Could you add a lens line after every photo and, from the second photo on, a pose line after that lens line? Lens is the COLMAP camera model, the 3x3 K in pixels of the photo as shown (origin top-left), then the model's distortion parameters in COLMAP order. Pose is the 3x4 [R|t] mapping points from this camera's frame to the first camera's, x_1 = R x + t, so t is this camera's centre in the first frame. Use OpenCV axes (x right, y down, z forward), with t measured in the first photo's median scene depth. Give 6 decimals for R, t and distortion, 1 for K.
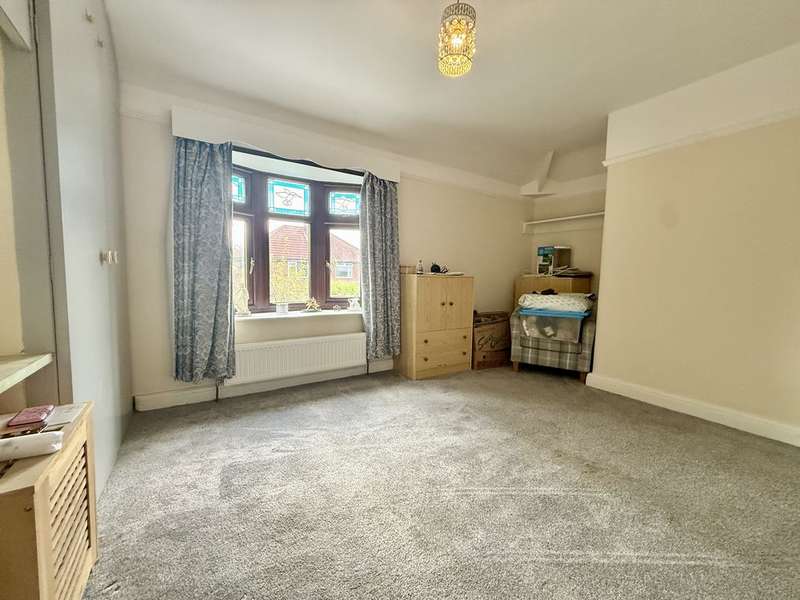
lens RADIAL K [[318.5, 0, 398.9], [0, 318.5, 298.9], [0, 0, 1]] dist [-0.000158, 0.000430]
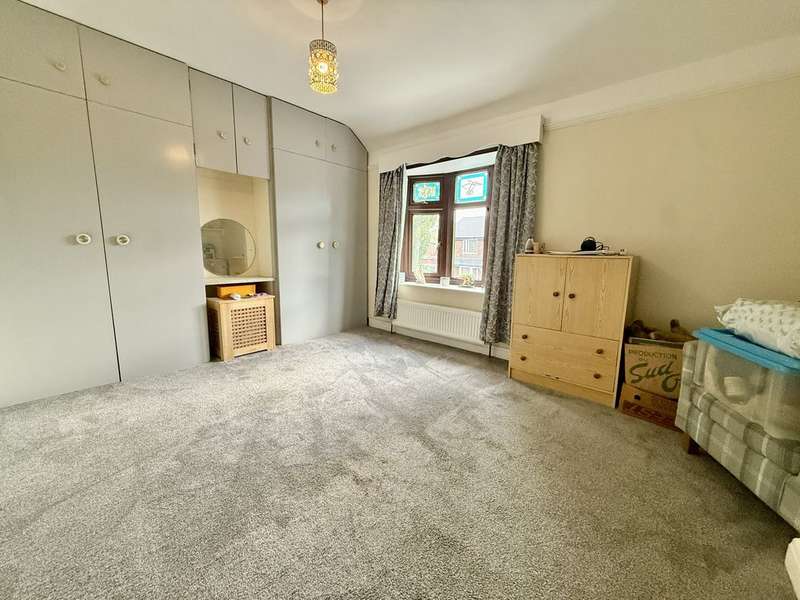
lens RADIAL K [[318.5, 0, 398.9], [0, 318.5, 298.9], [0, 0, 1]] dist [-0.000158, 0.000430]
pose [[0.266877, 0.129900, -0.954936, 0.783534], [-0.084561, 0.990209, 0.111066, -0.025737], [0.960014, 0.051109, 0.275248, 0.478600]]
